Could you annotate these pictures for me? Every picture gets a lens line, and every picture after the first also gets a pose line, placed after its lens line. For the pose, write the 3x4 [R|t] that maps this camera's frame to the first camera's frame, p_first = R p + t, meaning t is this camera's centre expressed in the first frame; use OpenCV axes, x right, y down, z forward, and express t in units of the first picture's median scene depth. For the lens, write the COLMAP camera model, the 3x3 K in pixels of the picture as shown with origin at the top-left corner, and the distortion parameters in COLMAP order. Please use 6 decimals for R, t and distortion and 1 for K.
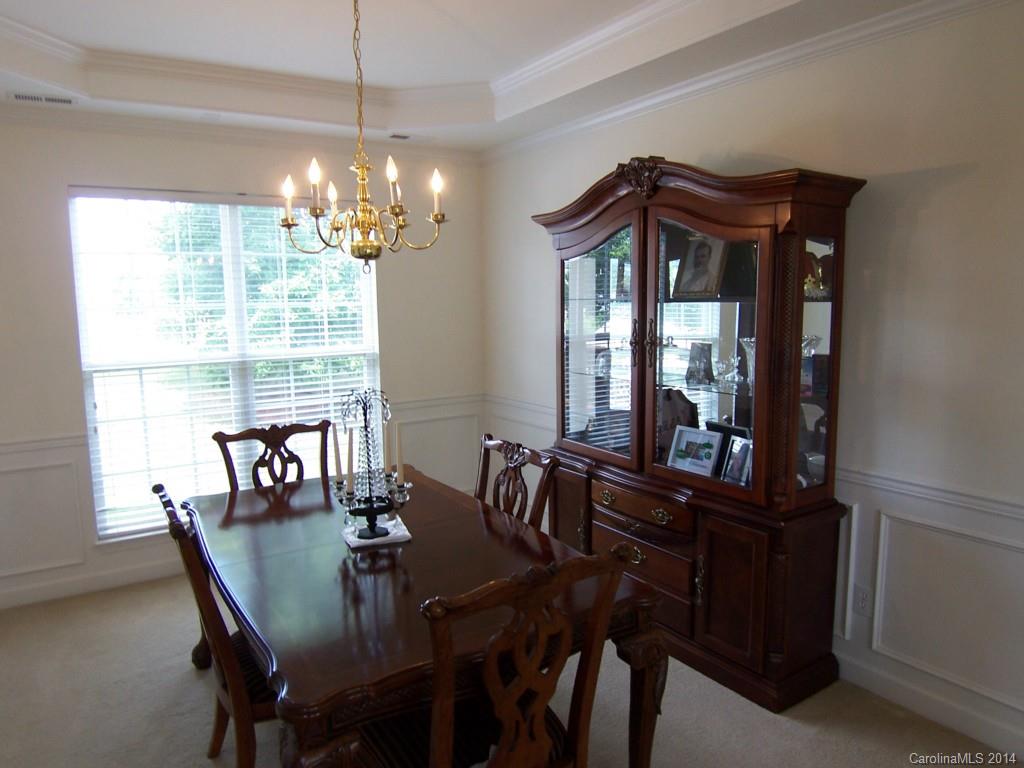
lens RADIAL K [[690.6, 0, 508.4], [0, 690.6, 384.5], [0, 0, 1]] dist [-0.032467, -0.007626]
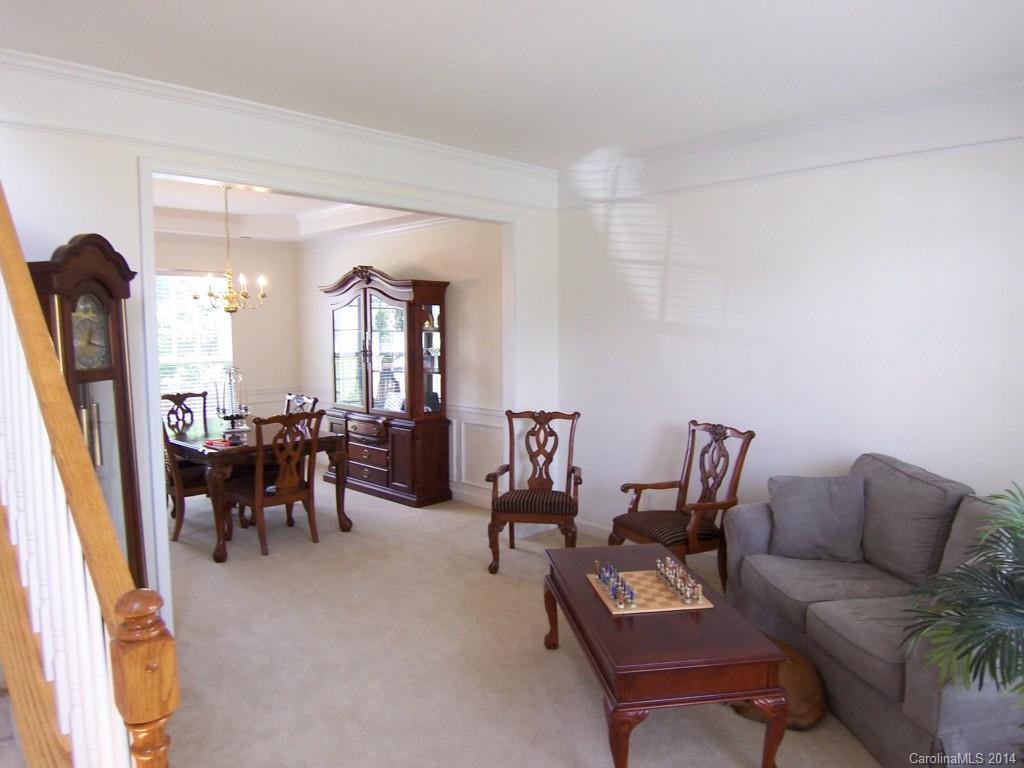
lens RADIAL K [[690.6, 0, 516.9], [0, 690.6, 386.7], [0, 0, 1]] dist [-0.032467, -0.007626]
pose [[0.975932, -0.007913, 0.217929, 0.190012], [0.016748, 0.999110, -0.038722, 0.143318], [-0.217429, 0.041440, 0.975196, -1.202153]]
